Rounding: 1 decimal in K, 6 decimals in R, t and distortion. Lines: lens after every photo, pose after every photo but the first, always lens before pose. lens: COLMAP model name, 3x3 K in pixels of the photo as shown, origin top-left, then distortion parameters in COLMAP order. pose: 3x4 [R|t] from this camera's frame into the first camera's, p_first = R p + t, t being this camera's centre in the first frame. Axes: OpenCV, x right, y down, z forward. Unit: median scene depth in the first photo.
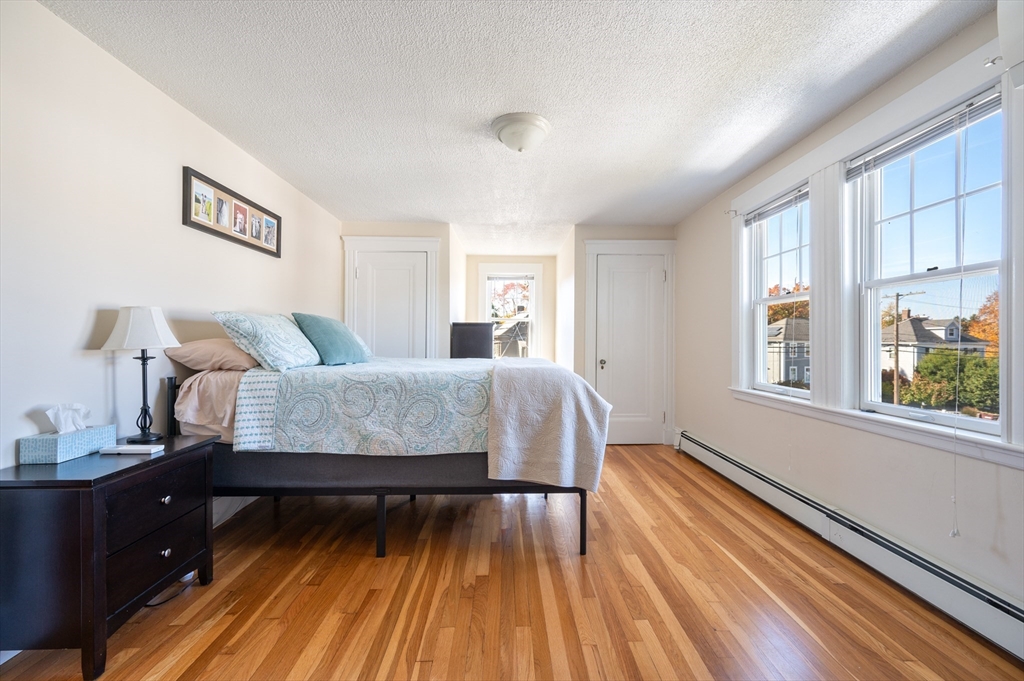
lens RADIAL K [[408.7, 0, 510.8], [0, 408.7, 353.1], [0, 0, 1]] dist [0.000497, 0.000023]
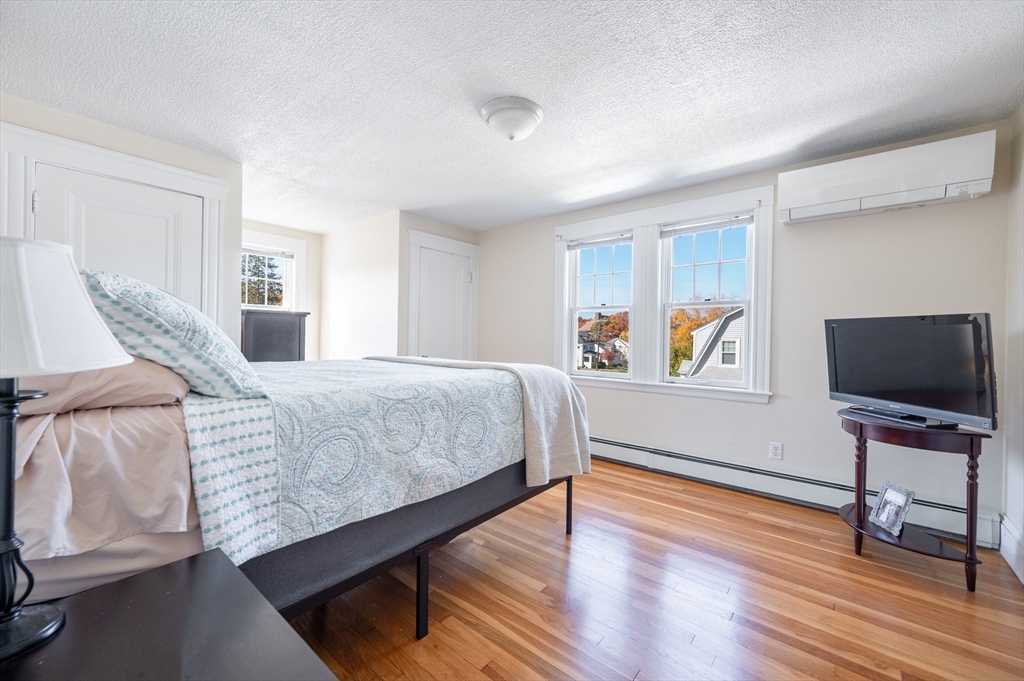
lens RADIAL K [[408.7, 0, 510.8], [0, 408.7, 353.1], [0, 0, 1]] dist [0.000497, 0.000023]
pose [[0.649973, -0.025786, 0.759520, -0.775476], [0.012191, 0.999649, 0.023506, -0.022322], [-0.759859, -0.006019, 0.650059, 0.419711]]
